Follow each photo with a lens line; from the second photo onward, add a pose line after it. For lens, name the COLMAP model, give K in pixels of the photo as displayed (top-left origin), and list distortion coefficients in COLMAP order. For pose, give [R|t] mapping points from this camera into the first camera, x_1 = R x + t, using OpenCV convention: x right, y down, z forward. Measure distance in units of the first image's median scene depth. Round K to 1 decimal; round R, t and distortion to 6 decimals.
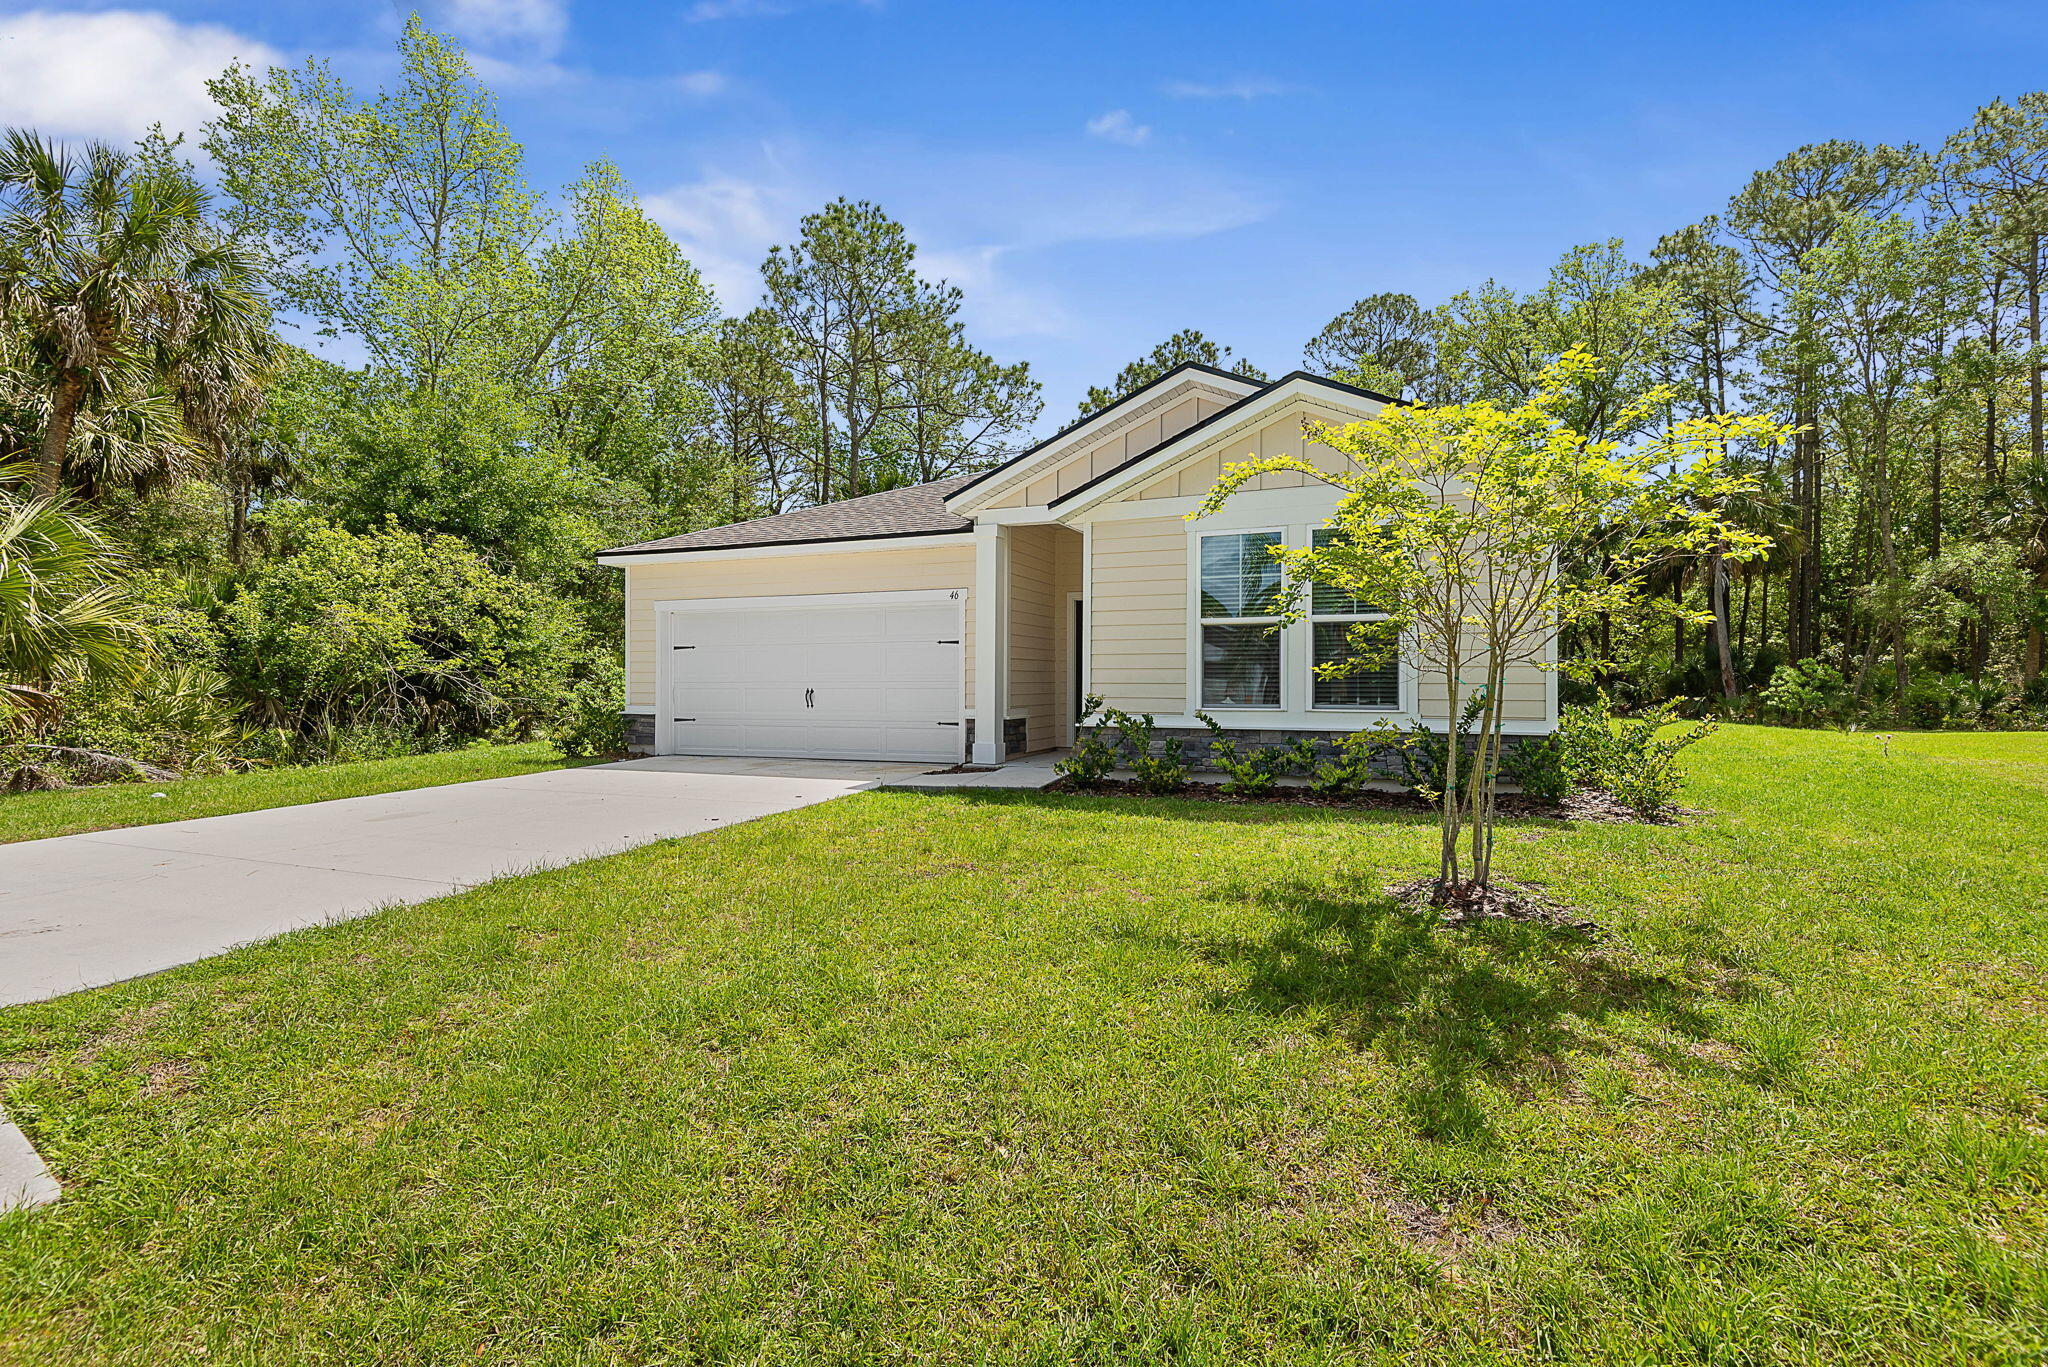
lens RADIAL K [[917.7, 0, 1031.9], [0, 917.7, 683.1], [0, 0, 1]] dist [0.034642, -0.024931]
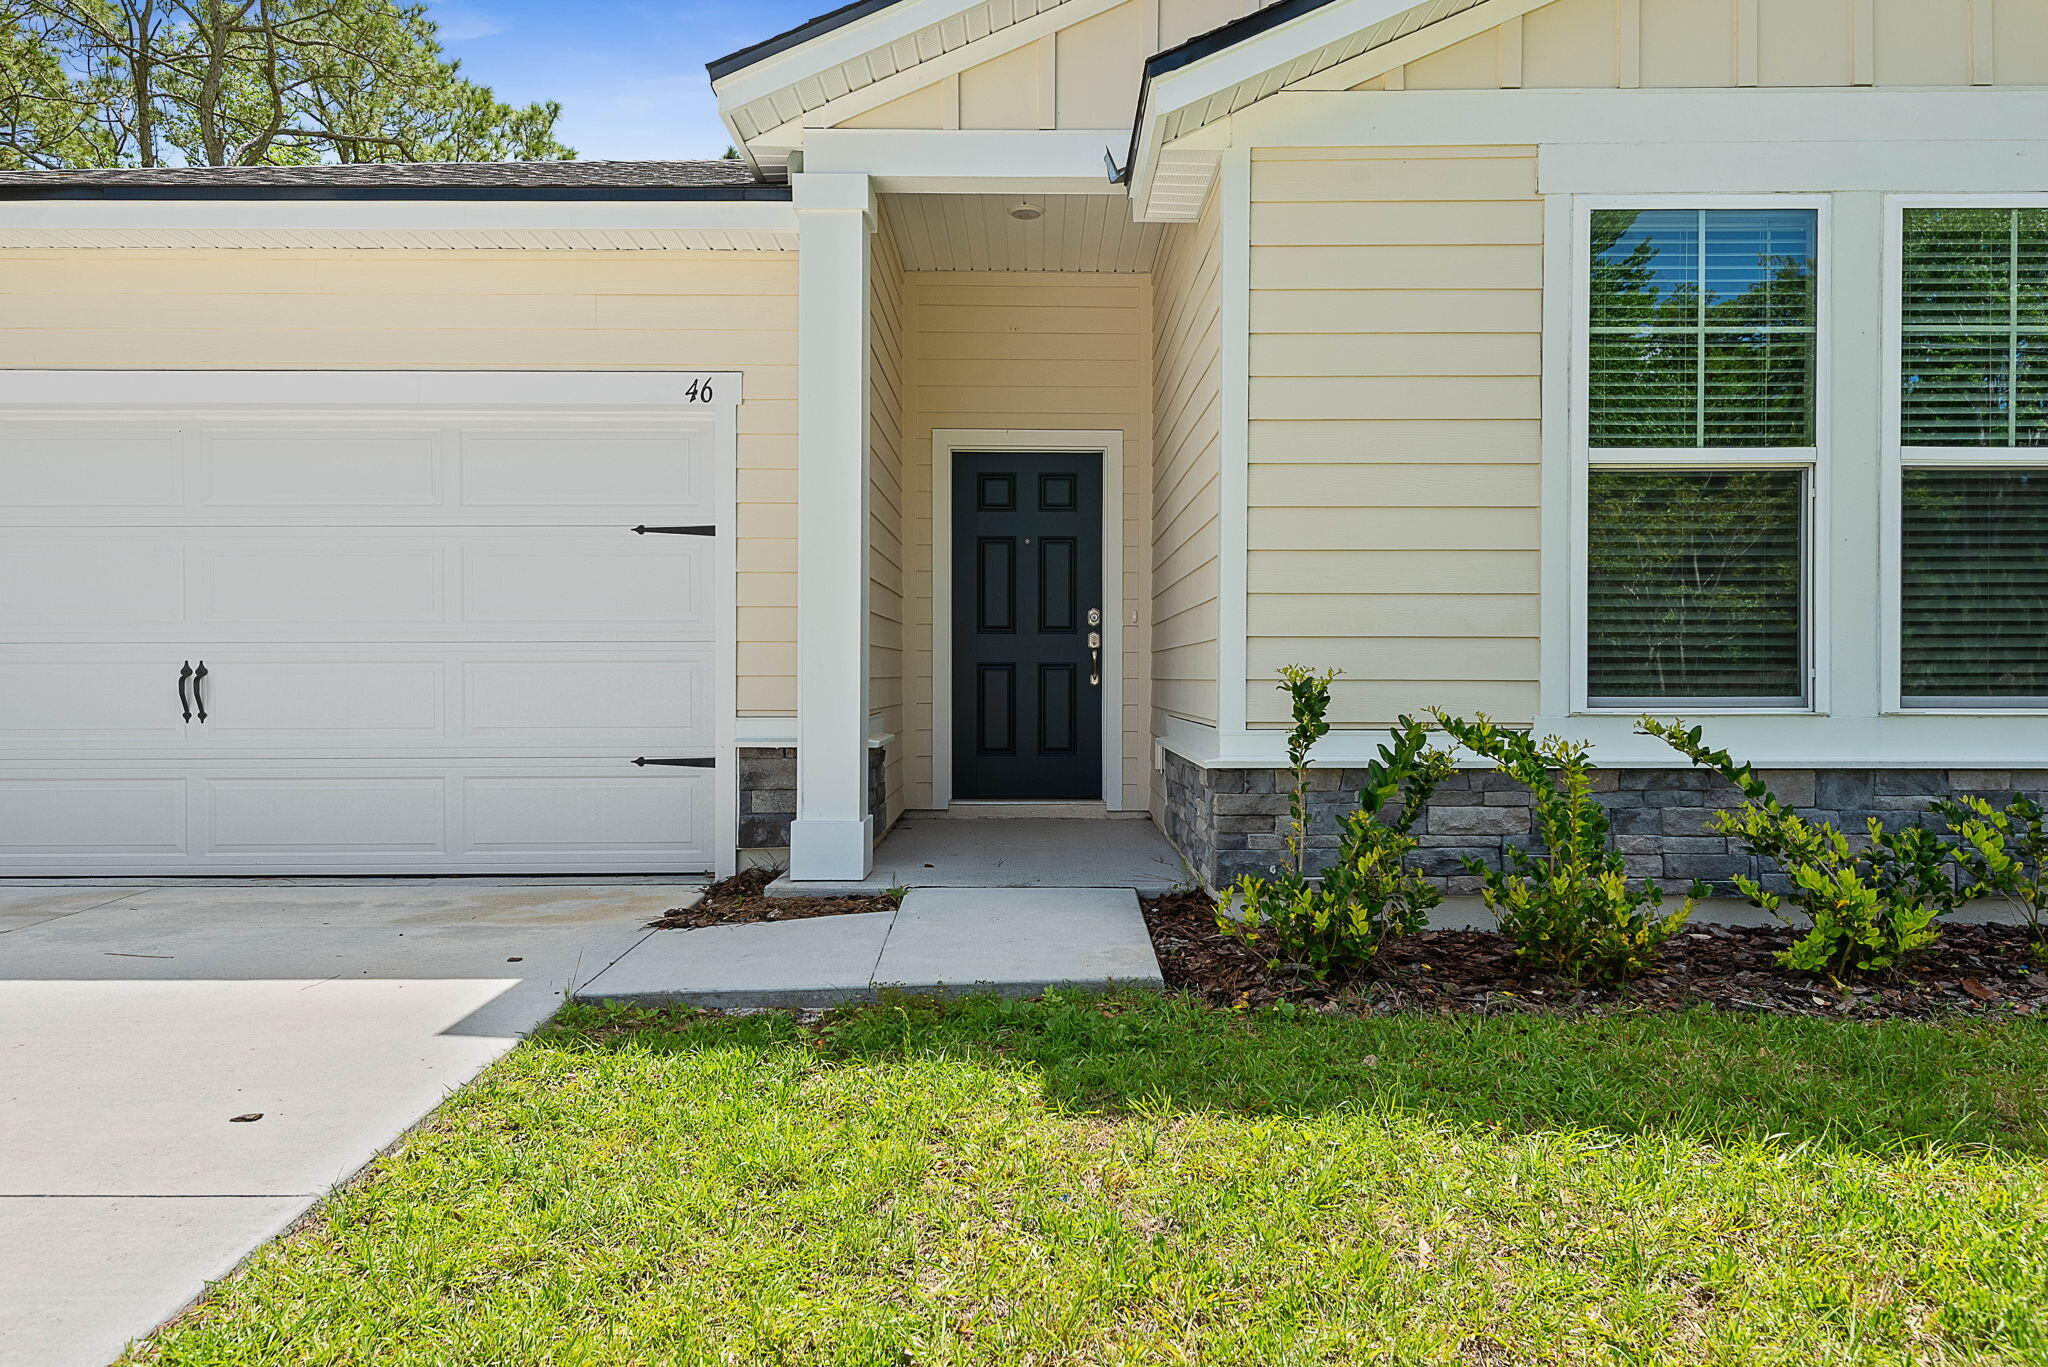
lens RADIAL K [[1313.6, 0, 1044.3], [0, 1313.6, 683.0], [0, 0, 1]] dist [0.028874, 0.001678]
pose [[0.927672, -0.002332, 0.373390, -0.155676], [0.000493, 0.999987, 0.005019, 0.012141], [-0.373397, -0.004471, 0.927661, 0.508509]]
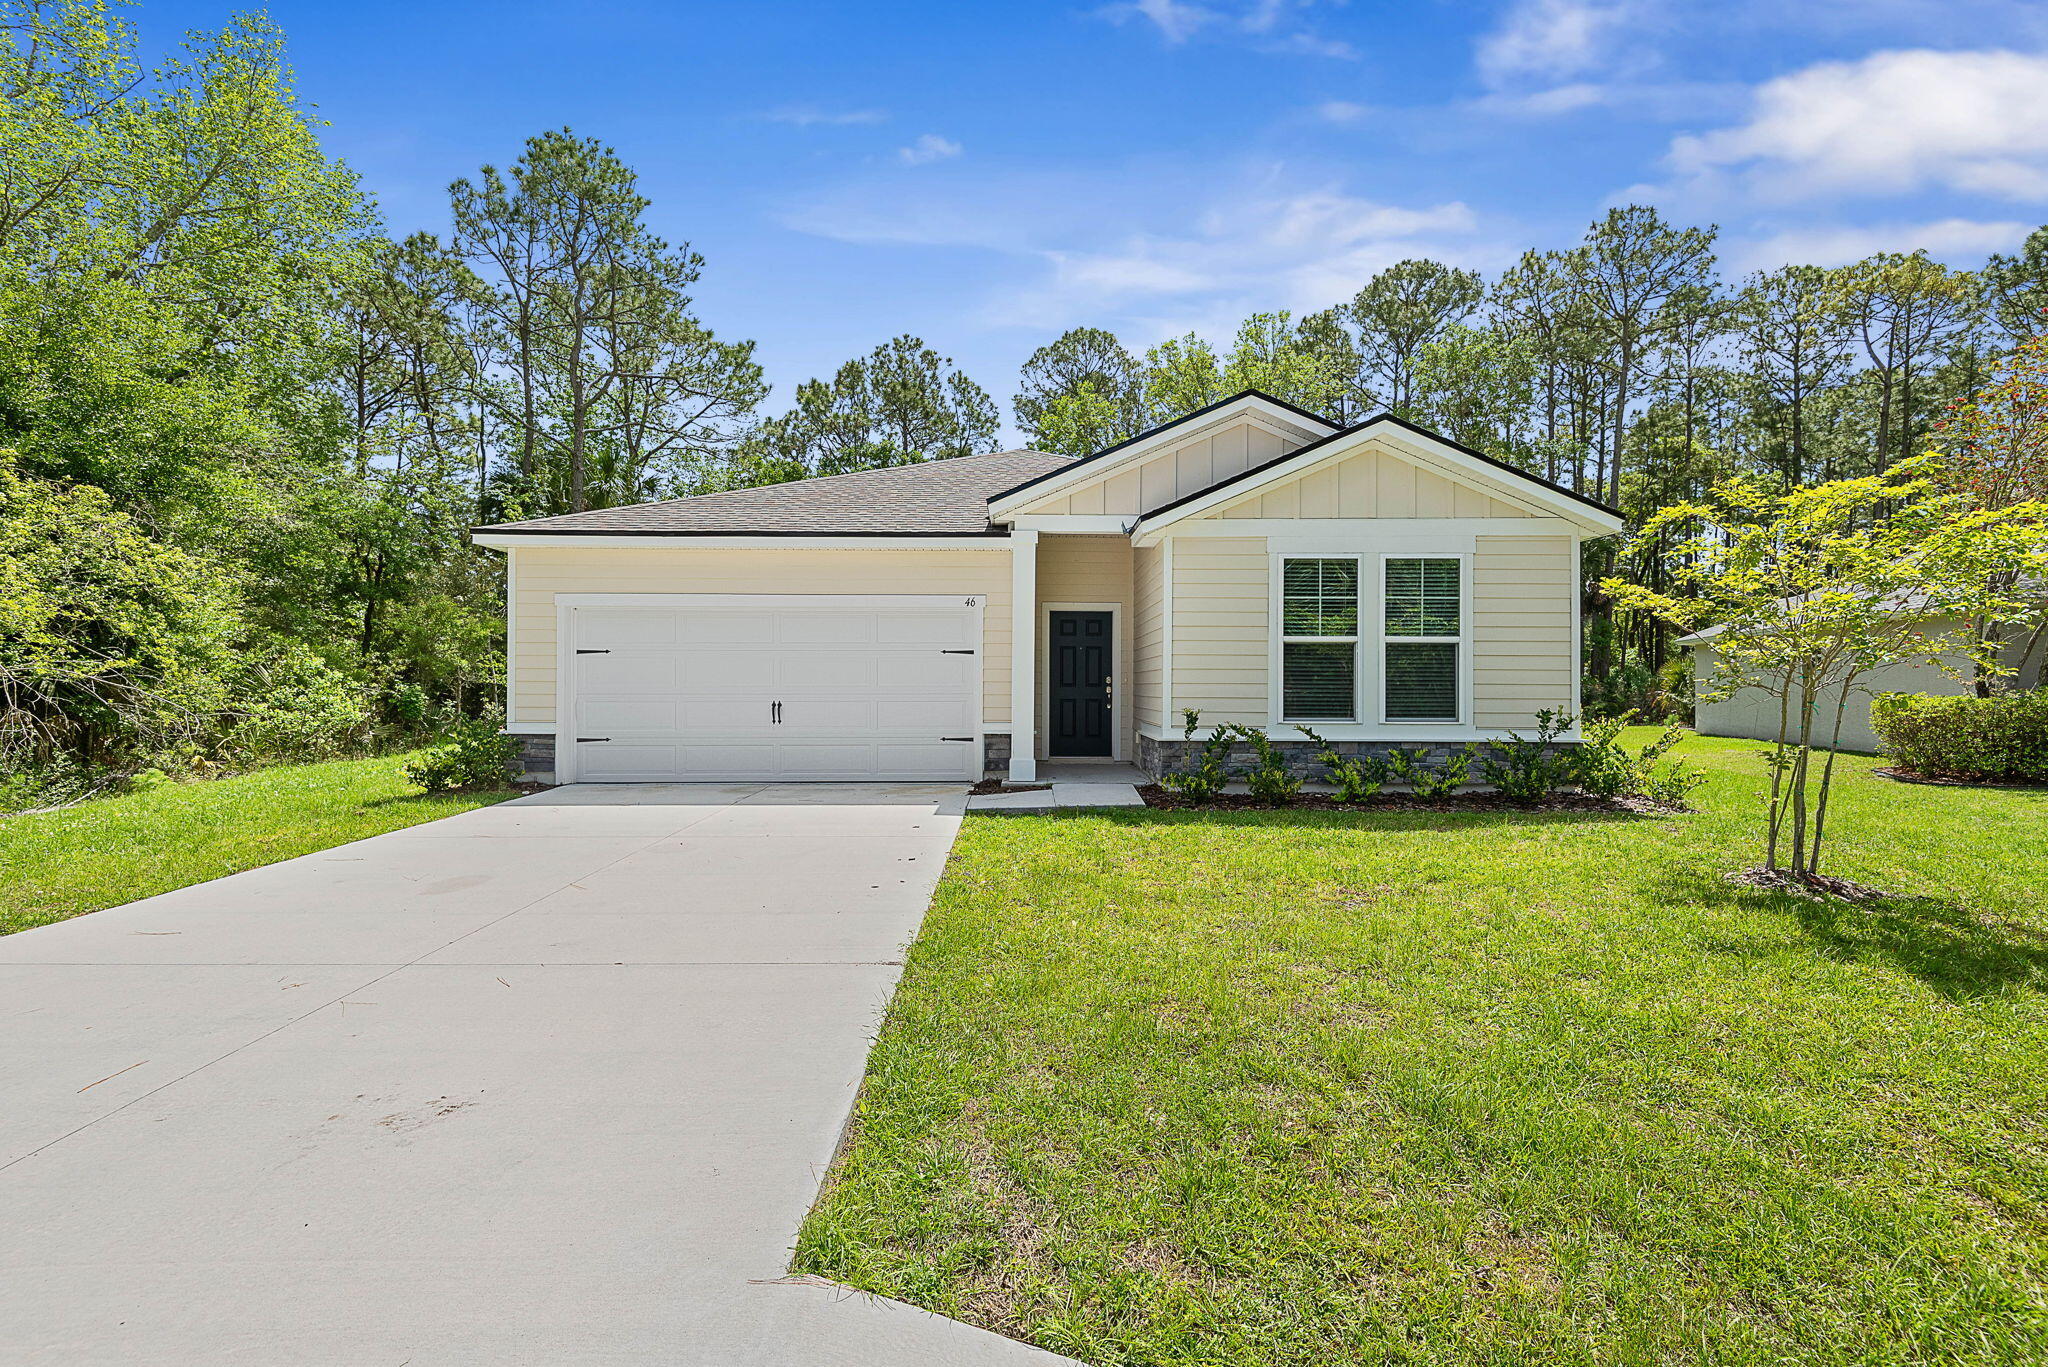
lens RADIAL K [[922.8, 0, 1034.1], [0, 922.8, 678.8], [0, 0, 1]] dist [0.029800, -0.018275]
pose [[0.927907, 0.005537, 0.372771, -0.388373], [-0.002377, 0.999957, -0.008937, -0.009672], [-0.372805, 0.007407, 0.927880, 0.106721]]
